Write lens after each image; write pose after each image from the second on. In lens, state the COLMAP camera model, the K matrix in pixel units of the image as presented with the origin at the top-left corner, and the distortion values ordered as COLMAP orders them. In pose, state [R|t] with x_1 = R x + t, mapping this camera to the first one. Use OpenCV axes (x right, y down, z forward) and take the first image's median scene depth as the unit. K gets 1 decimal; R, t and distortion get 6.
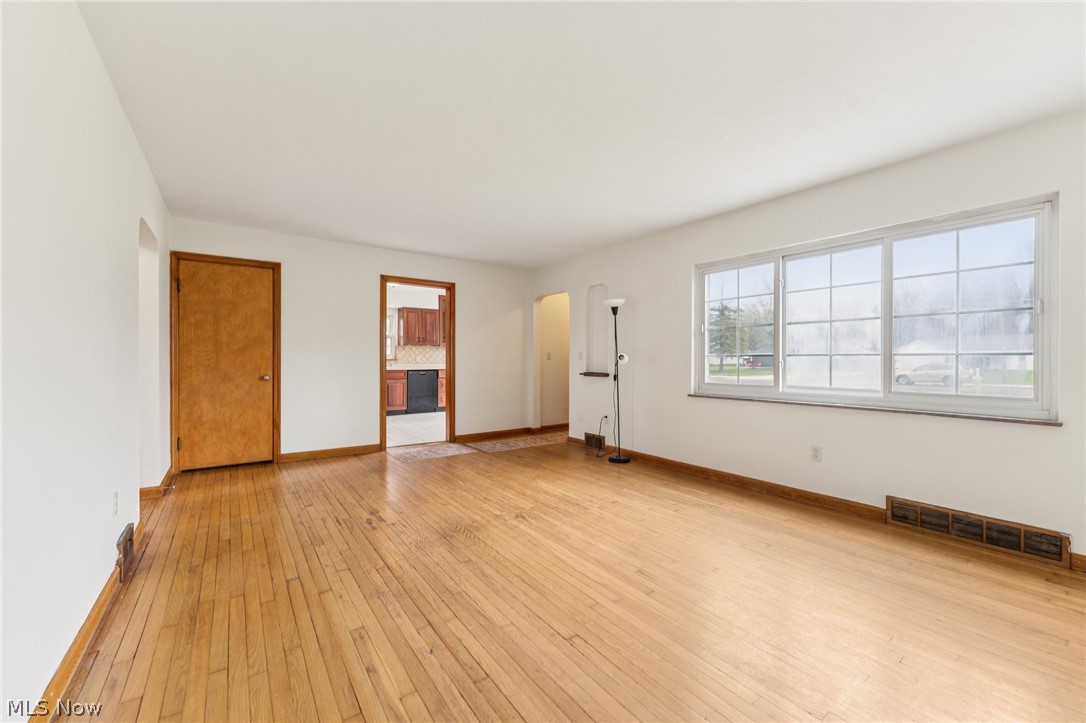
lens RADIAL K [[438.4, 0, 539.5], [0, 438.4, 354.8], [0, 0, 1]] dist [0.000470, -0.000918]
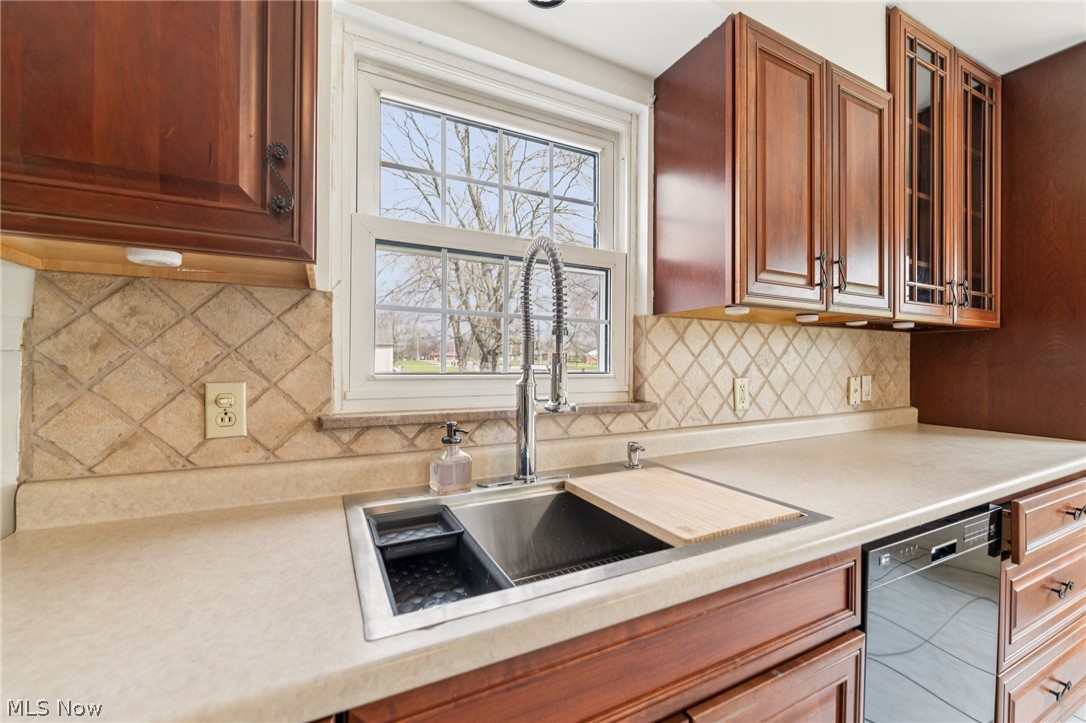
lens RADIAL K [[438.4, 0, 532.7], [0, 438.4, 361.0], [0, 0, 1]] dist [0.000470, -0.000918]
pose [[0.986409, 0.003094, -0.164281, -0.860749], [-0.001659, 0.999959, 0.008873, -0.015938], [0.164301, -0.008480, 0.986374, 2.127084]]
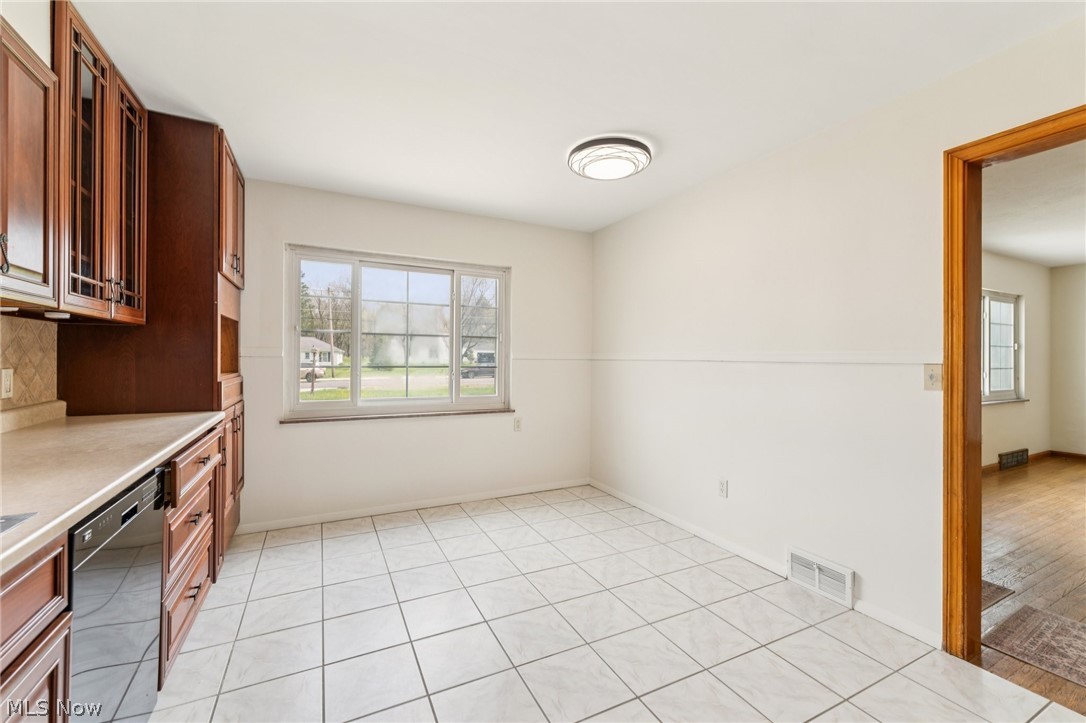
lens RADIAL K [[438.4, 0, 546.3], [0, 438.4, 358.9], [0, 0, 1]] dist [0.000470, -0.000918]
pose [[0.142595, -0.003354, 0.989775, -0.923193], [-0.016338, 0.999850, 0.005741, -0.016610], [-0.989646, -0.016990, 0.142519, 2.092114]]
